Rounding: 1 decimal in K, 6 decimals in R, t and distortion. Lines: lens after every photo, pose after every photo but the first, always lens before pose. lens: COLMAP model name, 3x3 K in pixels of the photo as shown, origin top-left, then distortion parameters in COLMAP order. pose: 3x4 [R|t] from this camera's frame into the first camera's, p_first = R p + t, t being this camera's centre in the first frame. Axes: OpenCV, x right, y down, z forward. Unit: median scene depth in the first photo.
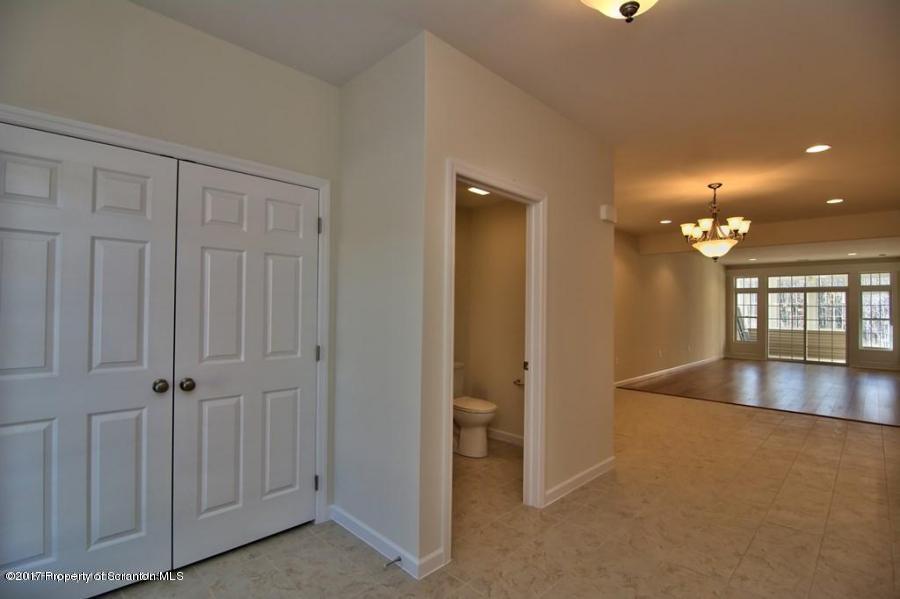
lens RADIAL K [[430.4, 0, 450.0], [0, 430.4, 299.5], [0, 0, 1]] dist [-0.000387, -0.011570]
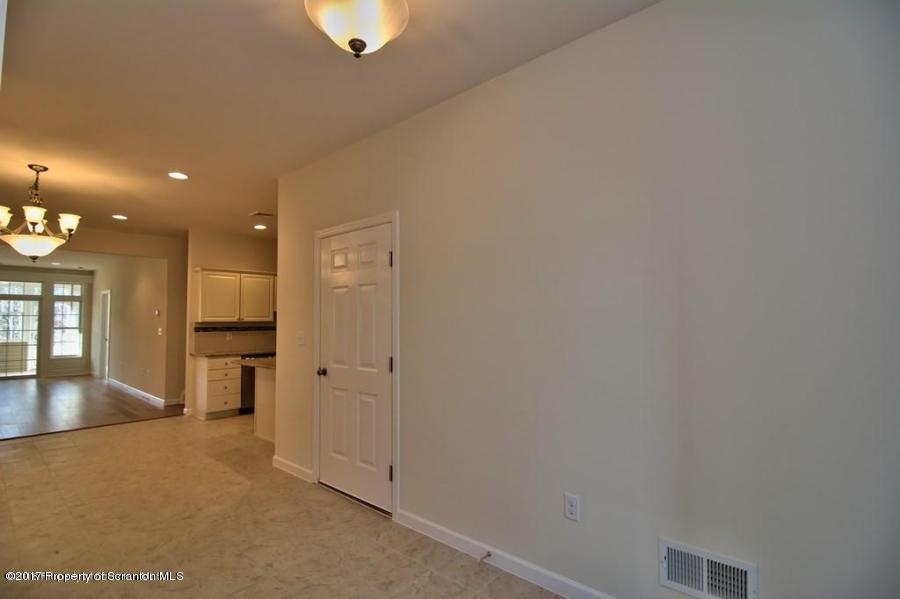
lens RADIAL K [[430.4, 0, 450.0], [0, 430.4, 299.5], [0, 0, 1]] dist [-0.000387, -0.011570]
pose [[-0.061014, 0.035857, 0.997493, -0.099207], [-0.016667, 0.999179, -0.036937, -0.000954], [-0.997998, -0.018879, -0.060367, 0.126678]]
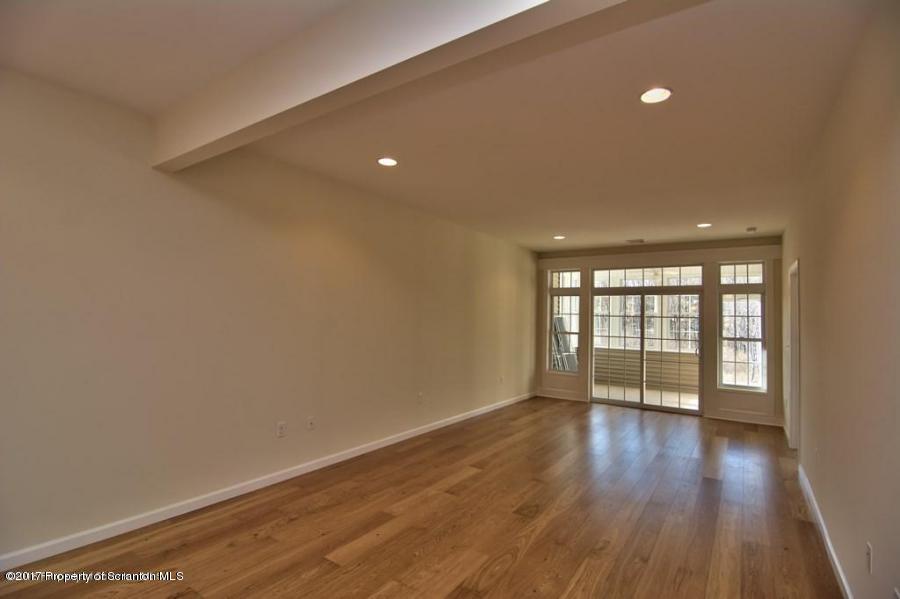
lens RADIAL K [[430.4, 0, 450.0], [0, 430.4, 299.5], [0, 0, 1]] dist [-0.000387, -0.011570]
pose [[0.983928, -0.000029, 0.178564, 0.474484], [-0.000658, 0.999993, 0.003787, -0.013076], [-0.178563, -0.003843, 0.983921, 0.464083]]
